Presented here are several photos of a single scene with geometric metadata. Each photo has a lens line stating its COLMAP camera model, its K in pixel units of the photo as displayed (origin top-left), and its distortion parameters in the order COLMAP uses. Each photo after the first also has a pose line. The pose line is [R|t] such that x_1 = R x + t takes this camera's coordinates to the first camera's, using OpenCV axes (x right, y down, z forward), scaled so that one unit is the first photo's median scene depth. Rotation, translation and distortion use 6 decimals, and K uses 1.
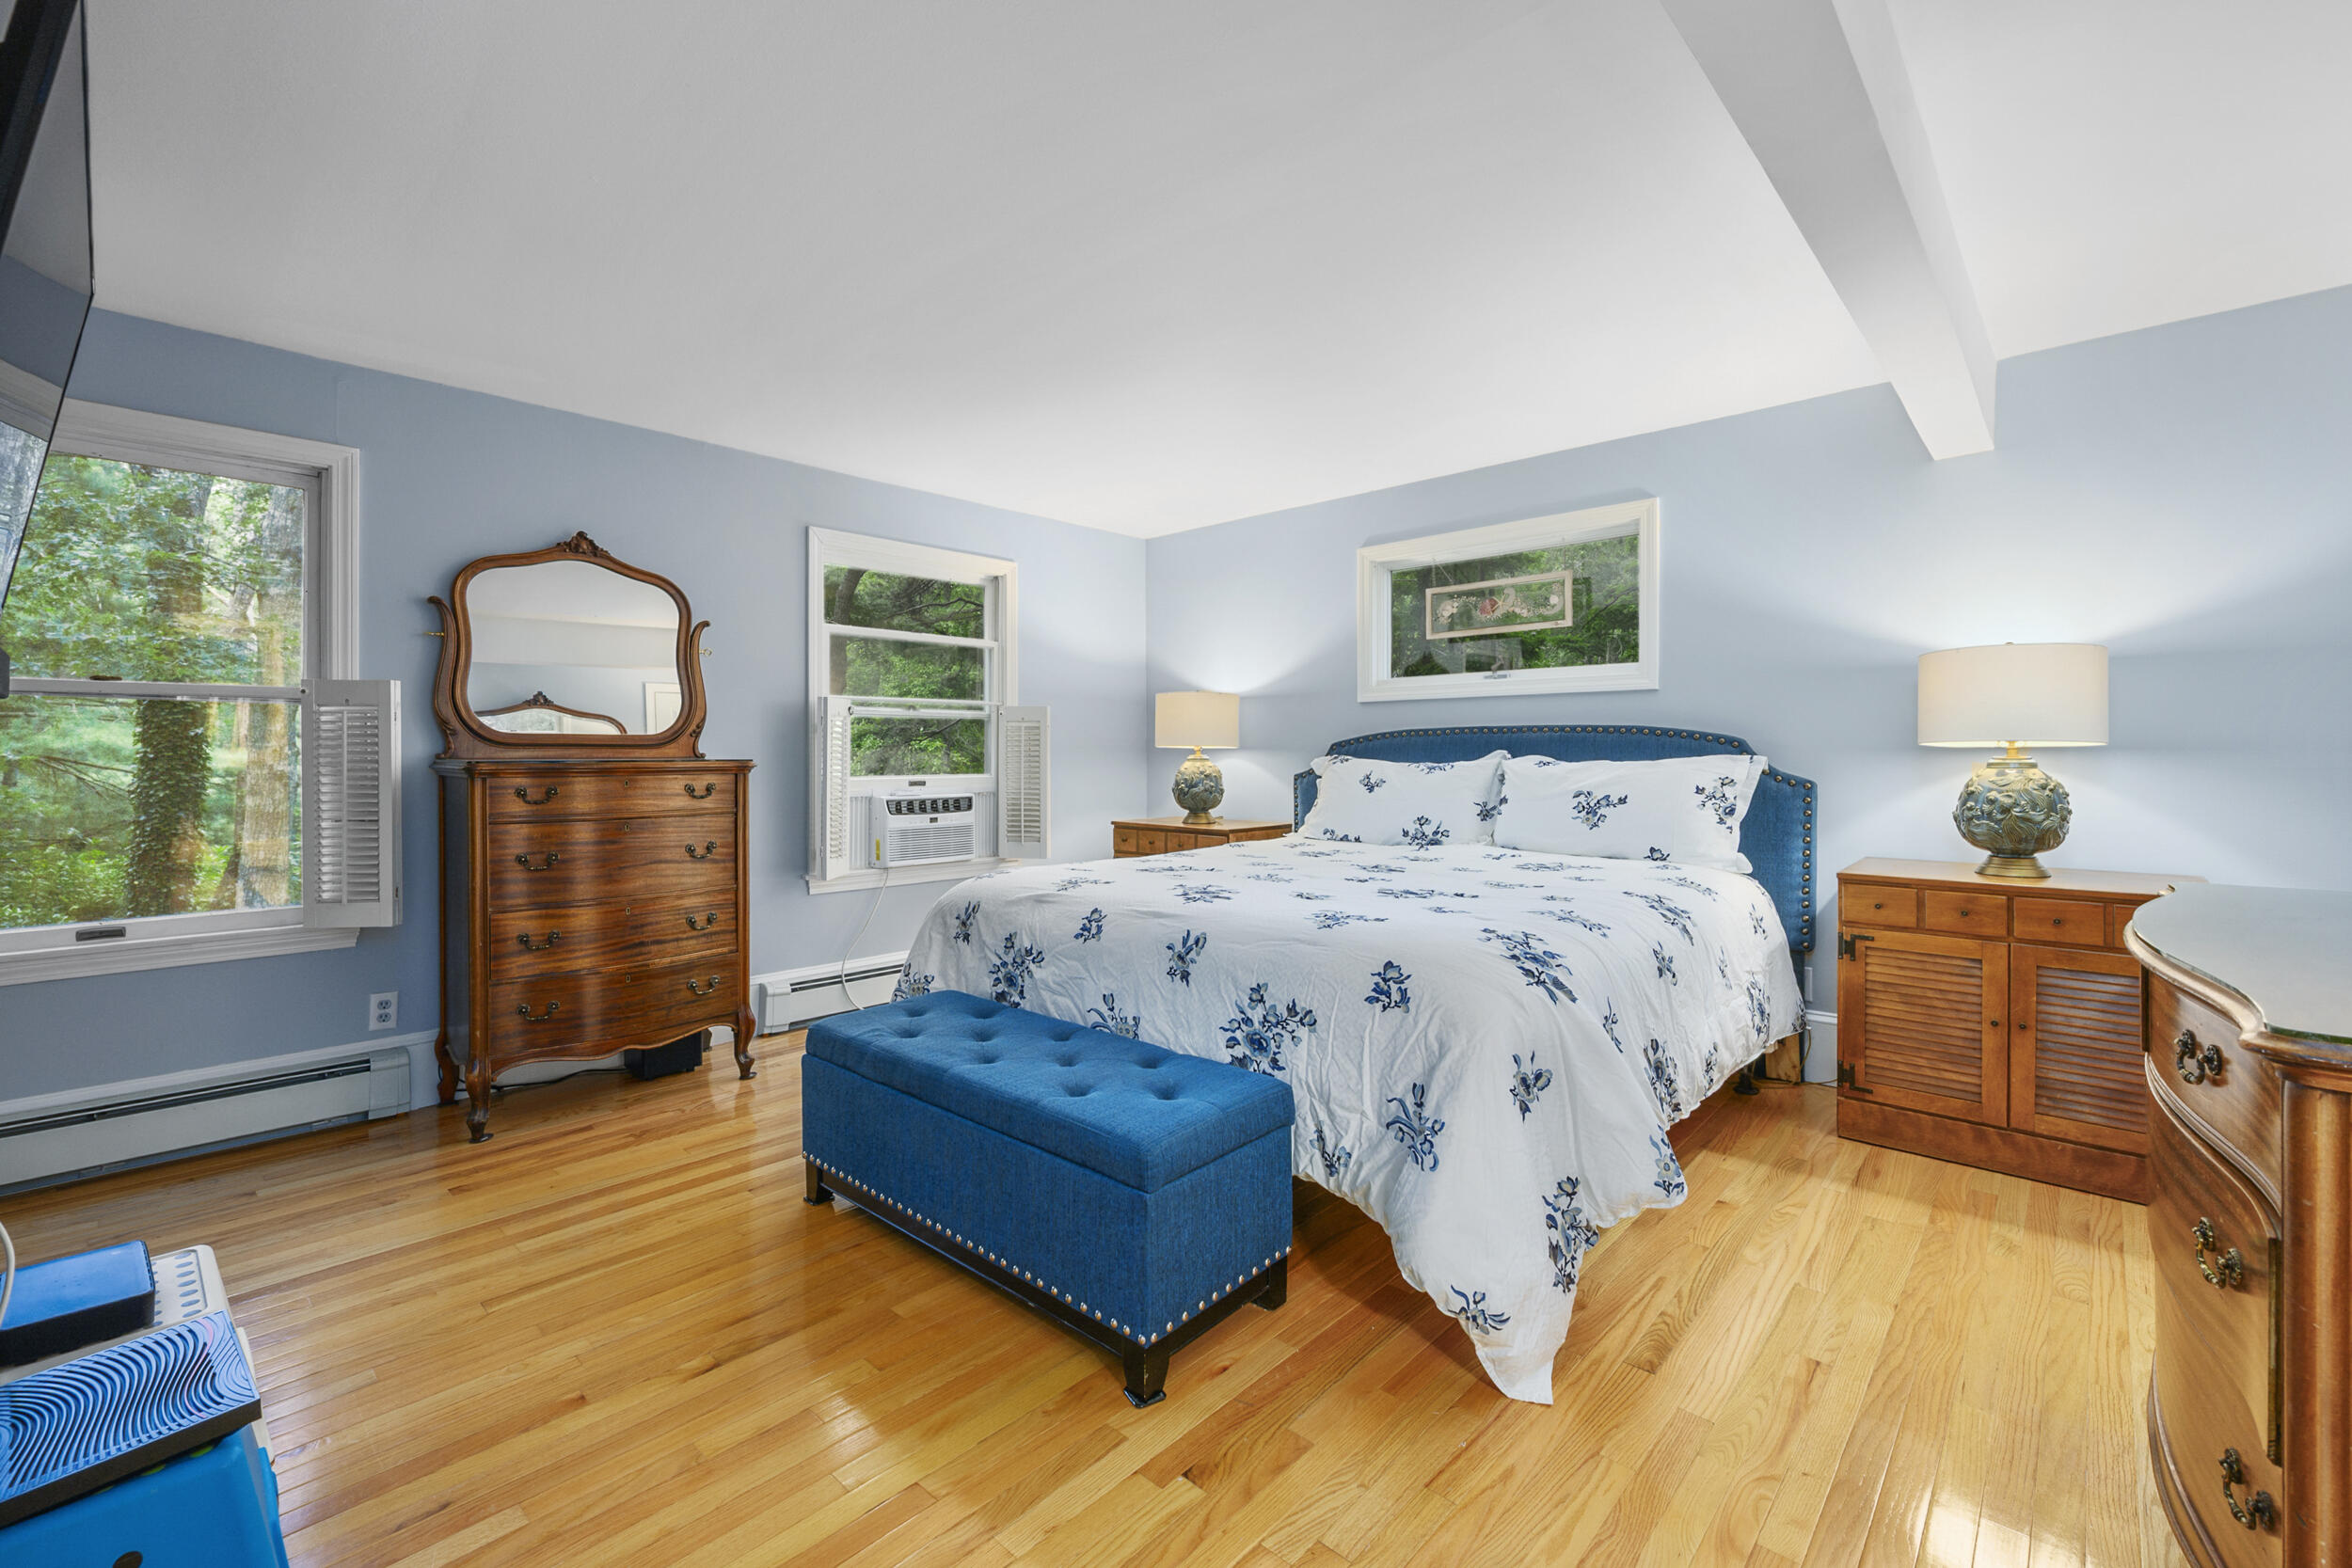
lens RADIAL K [[1006.9, 0, 1171.7], [0, 1006.9, 747.5], [0, 0, 1]] dist [-0.000145, -0.000026]
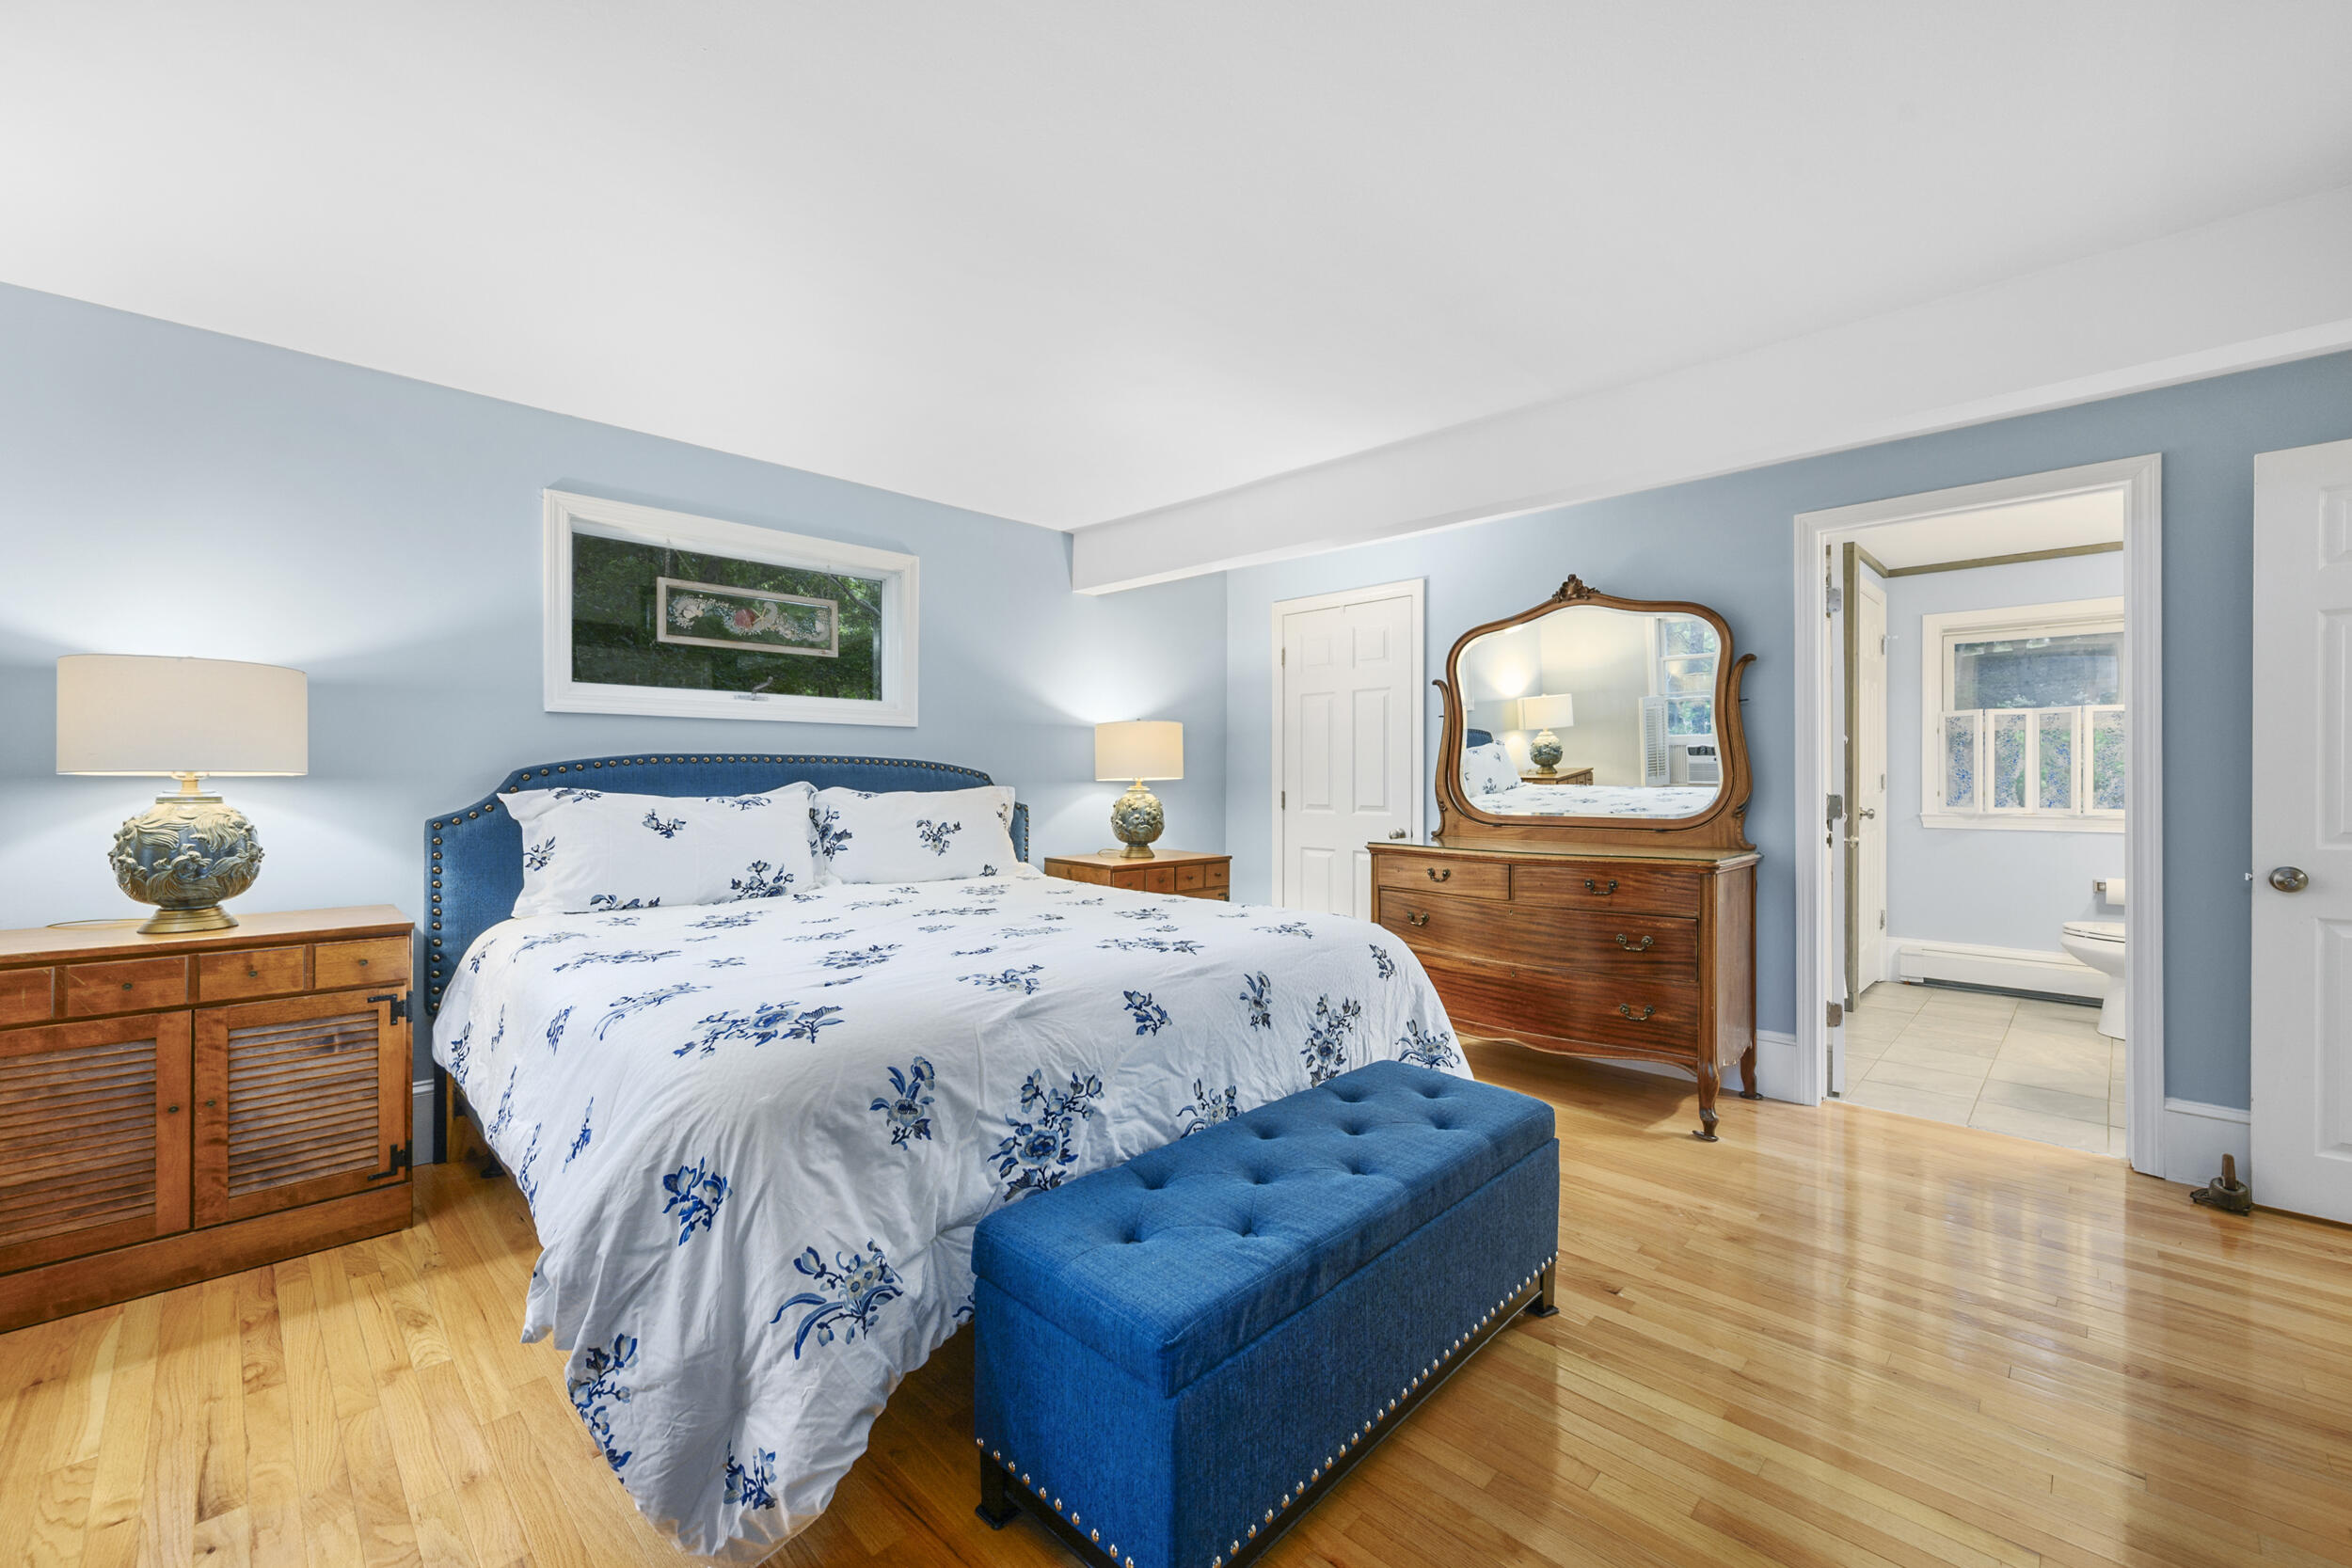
lens RADIAL K [[928.9, 0, 1176.0], [0, 928.9, 784.0], [0, 0, 1]] dist [0.000499, 0.000098]
pose [[0.033287, 0.007378, 0.999419, -0.505589], [0.004579, 0.999961, -0.007534, 0.012488], [-0.999435, 0.004827, 0.033252, 0.636299]]
